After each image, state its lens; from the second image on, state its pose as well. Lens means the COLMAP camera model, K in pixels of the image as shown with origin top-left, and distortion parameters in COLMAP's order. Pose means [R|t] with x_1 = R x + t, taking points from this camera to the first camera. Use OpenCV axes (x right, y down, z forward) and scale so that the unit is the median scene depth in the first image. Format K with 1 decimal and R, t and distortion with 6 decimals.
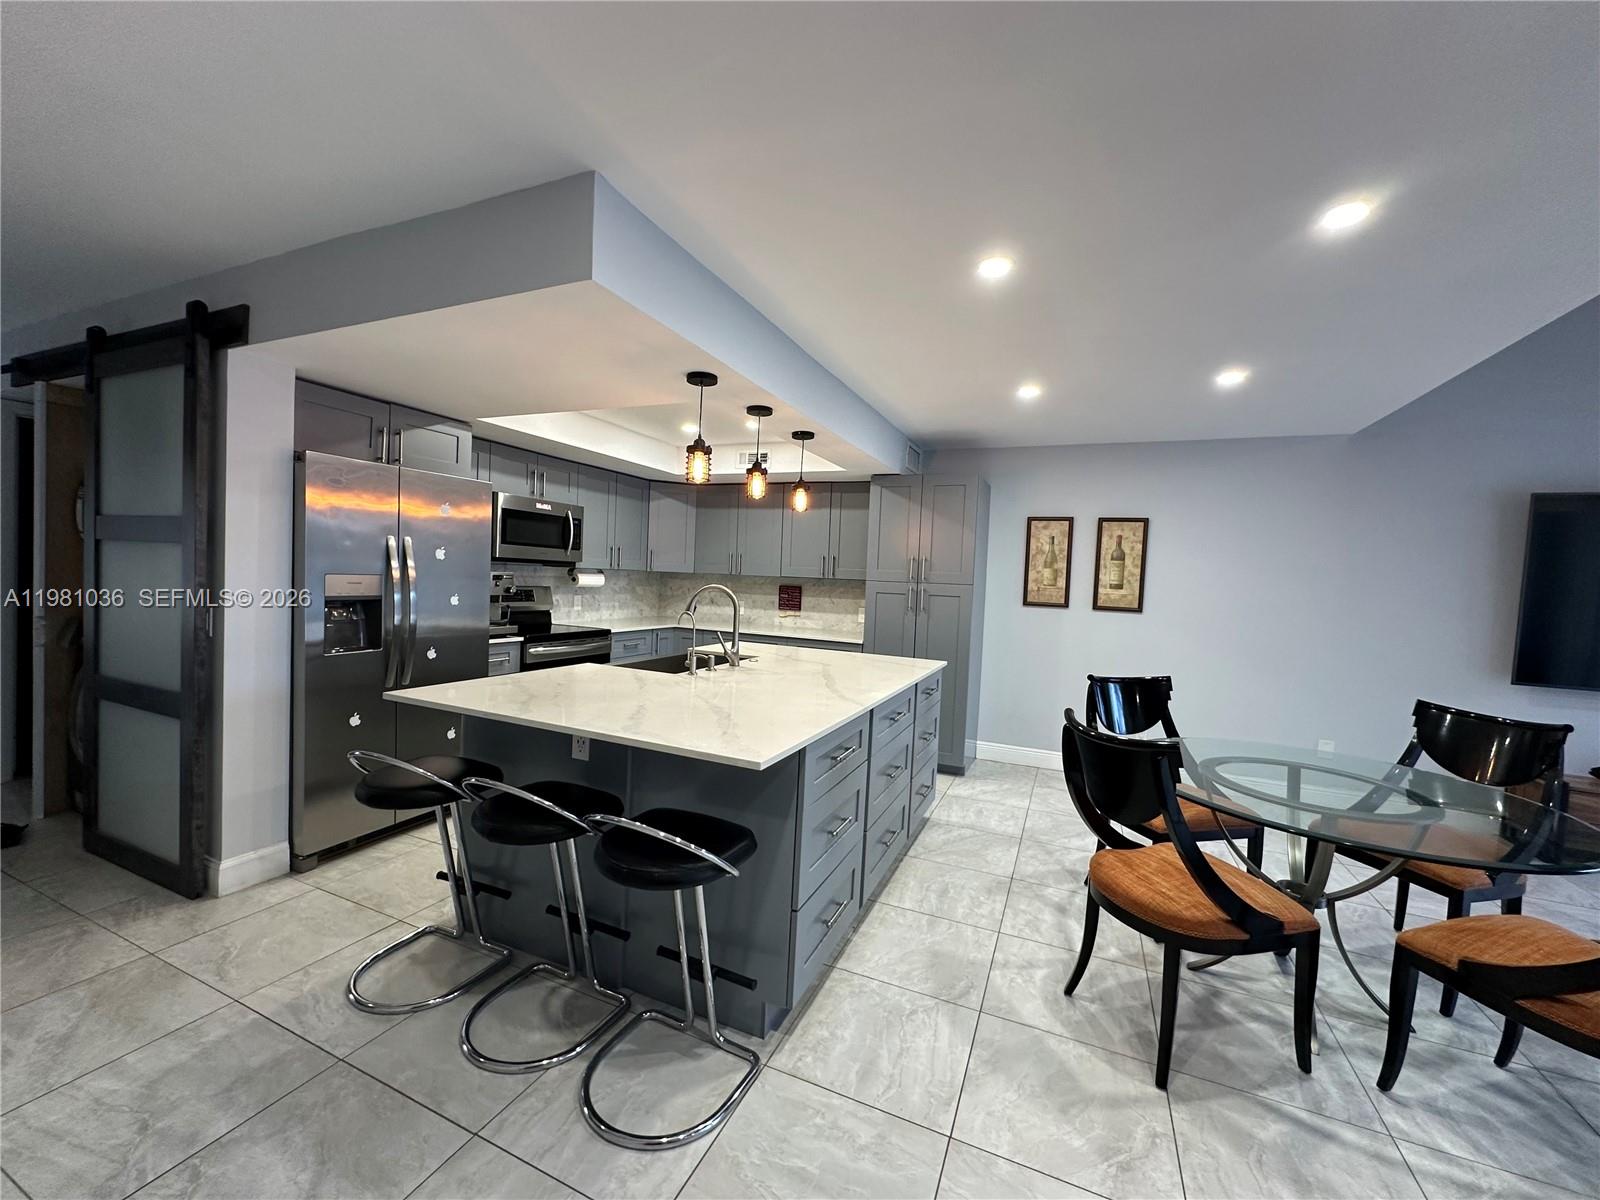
lens RADIAL K [[639.0, 0, 798.3], [0, 639.0, 599.3], [0, 0, 1]] dist [-0.005210, 0.001235]
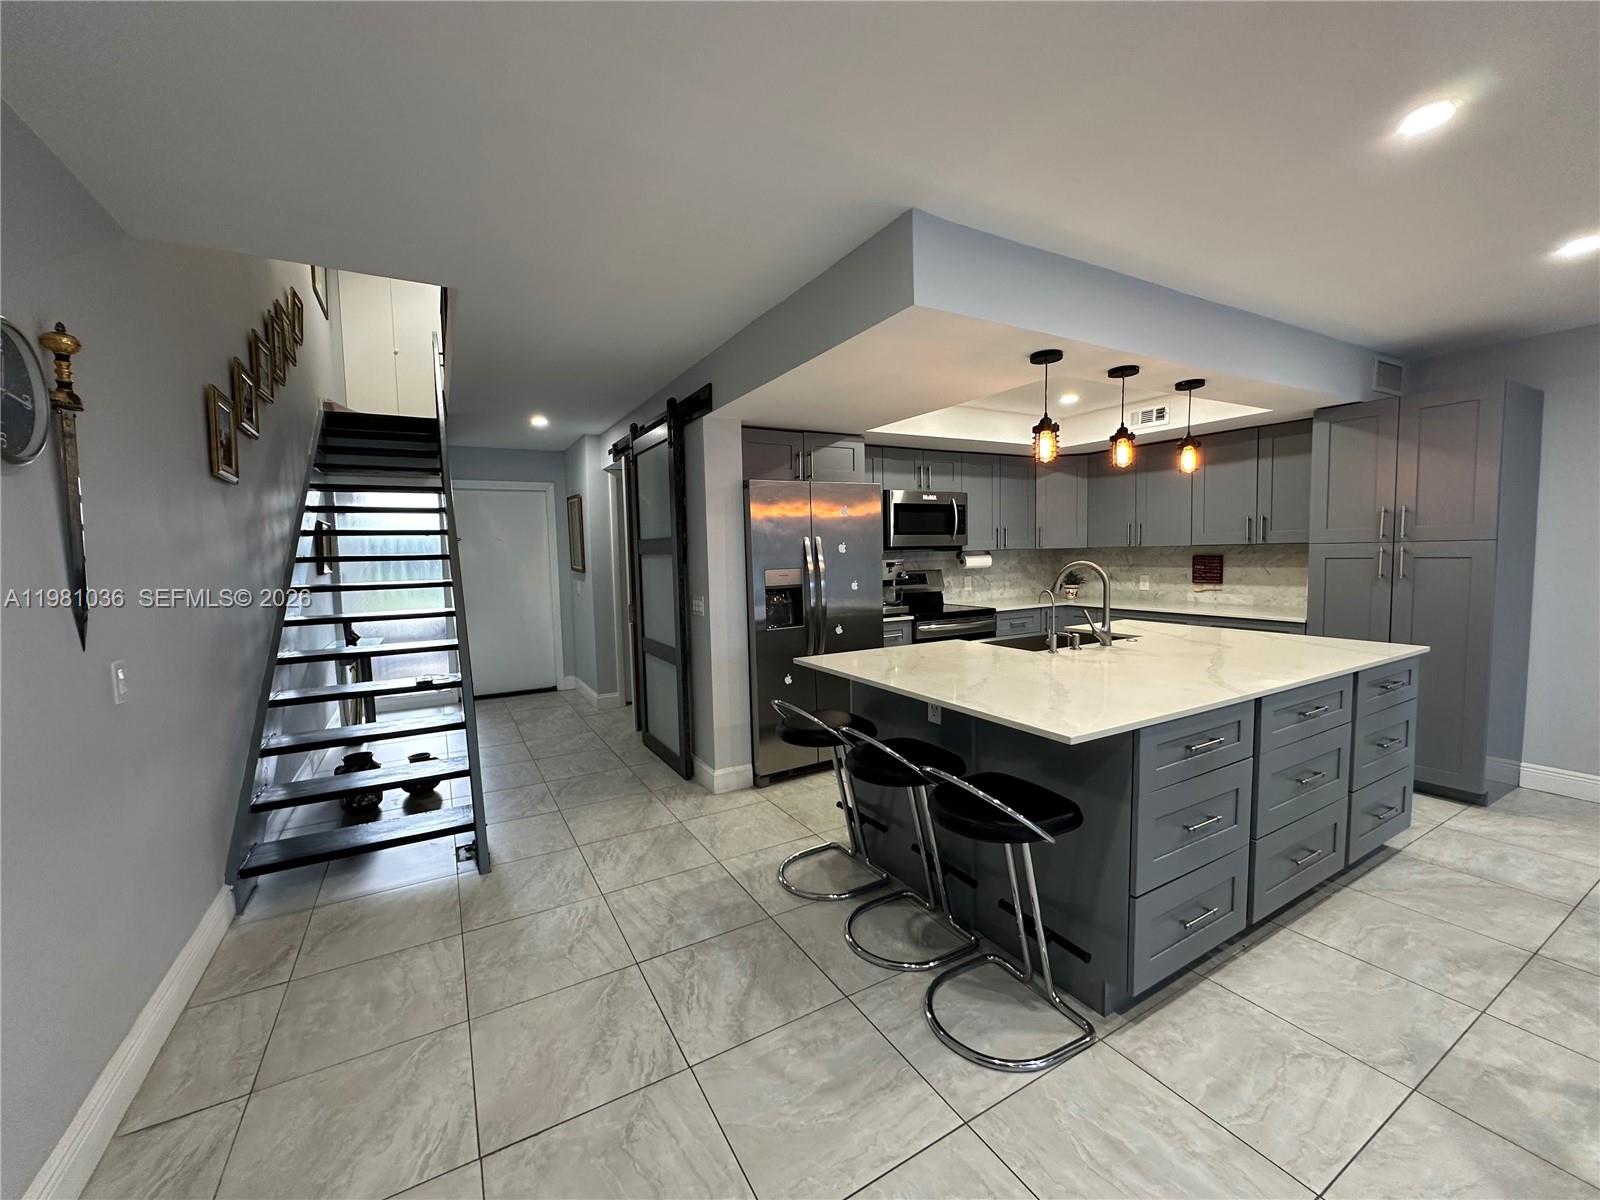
lens RADIAL K [[639.0, 0, 797.5], [0, 639.0, 600.1], [0, 0, 1]] dist [-0.005210, 0.001235]
pose [[0.802479, -0.018233, -0.596402, 0.117422], [0.038739, 0.999016, 0.021582, -0.001939], [0.595422, -0.040423, 0.802396, -0.042824]]
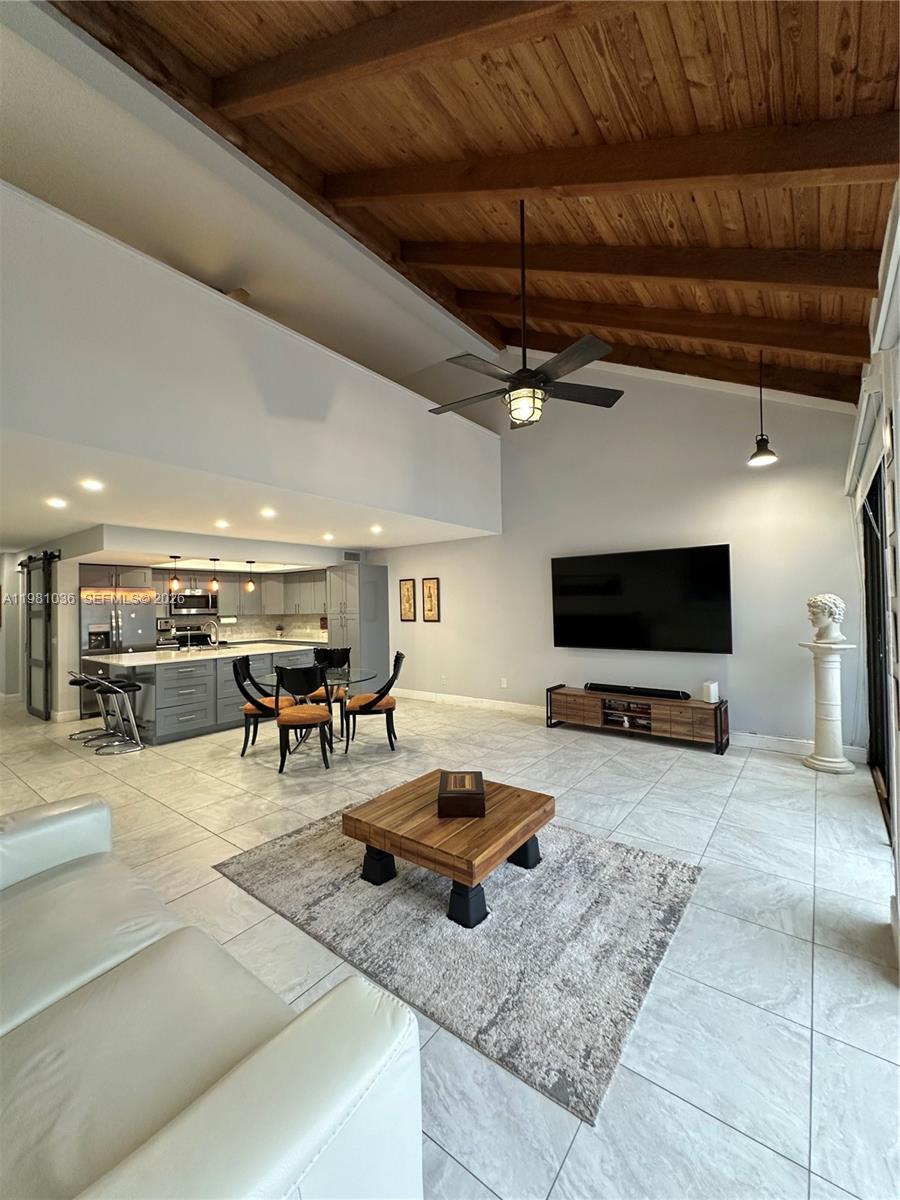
lens RADIAL K [[479.2, 0, 450.6], [0, 479.2, 598.0], [0, 0, 1]] dist [-0.005210, 0.001235]
pose [[0.969194, -0.065721, -0.237370, 1.629560], [0.052708, 0.996760, -0.060762, 0.068407], [0.240595, 0.046378, 0.969517, -0.911600]]
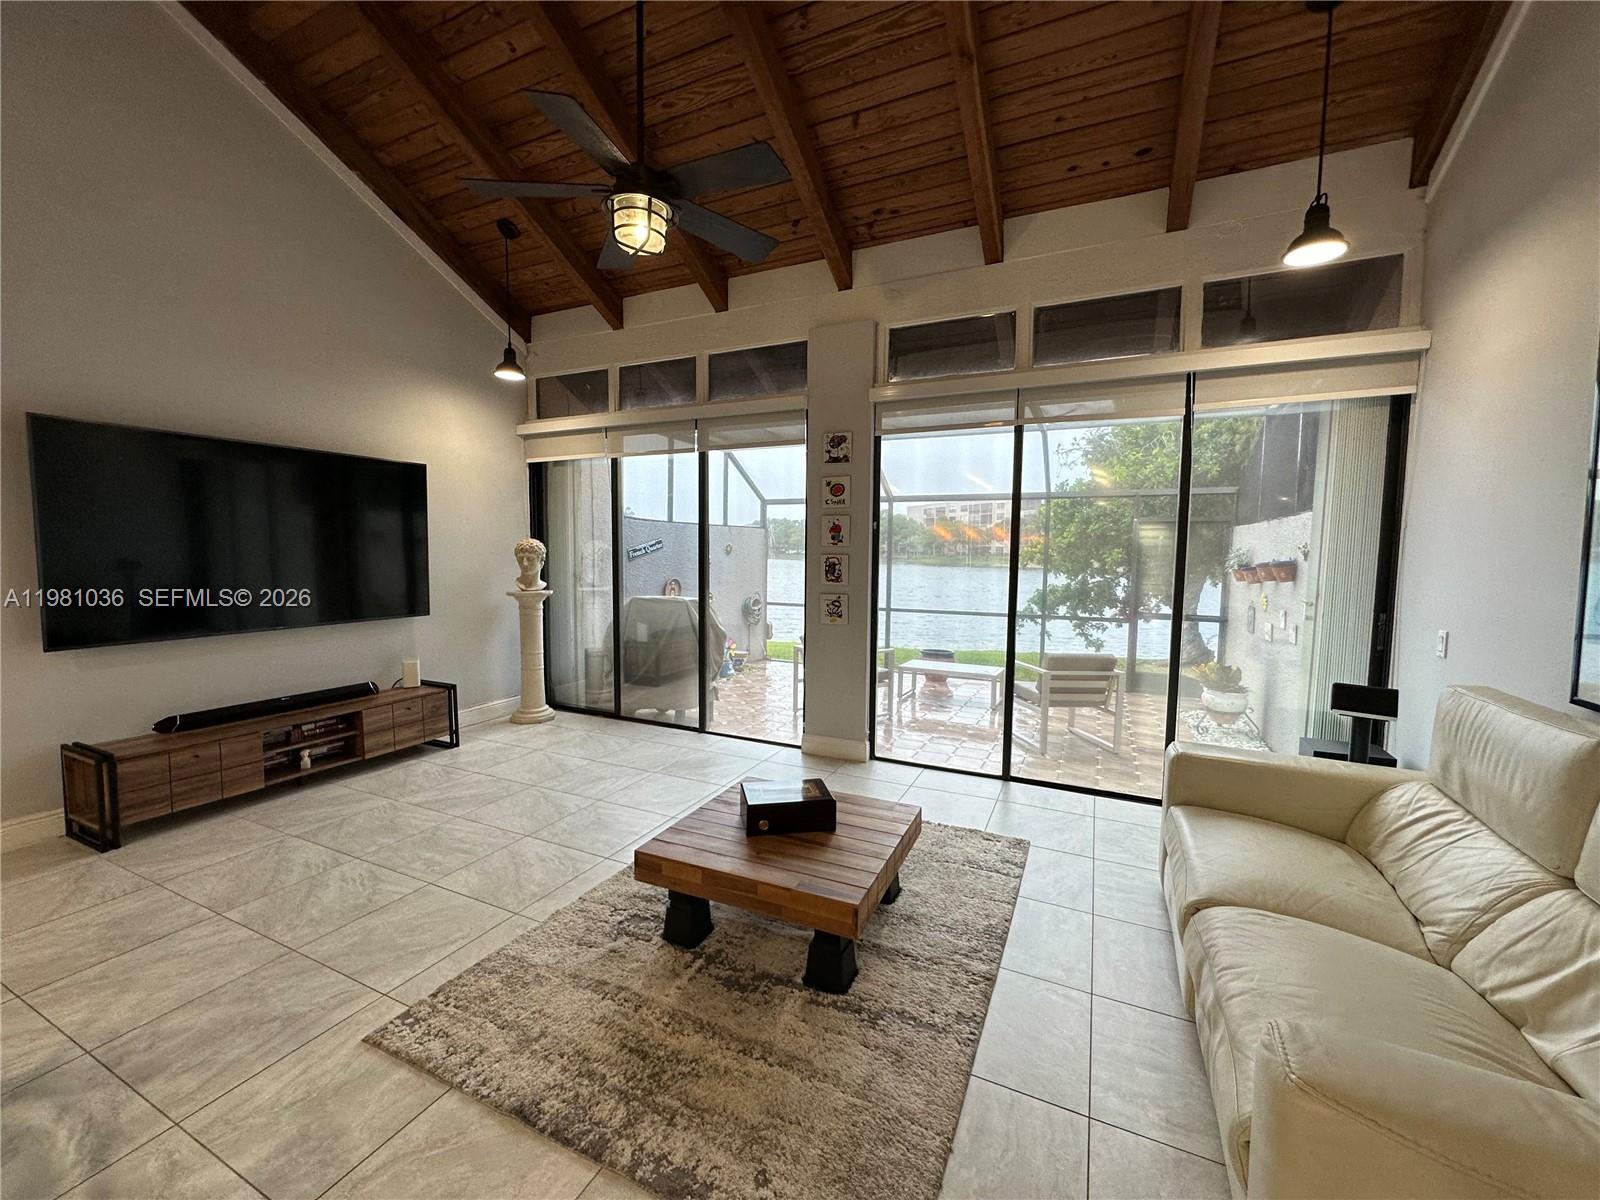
lens RADIAL K [[639.0, 0, 800.4], [0, 639.0, 596.4], [0, 0, 1]] dist [-0.005210, 0.001235]
pose [[0.021135, -0.119650, 0.992591, 0.481223], [0.025187, 0.992562, 0.119110, -0.011220], [-0.999459, 0.022483, 0.023991, 0.024577]]
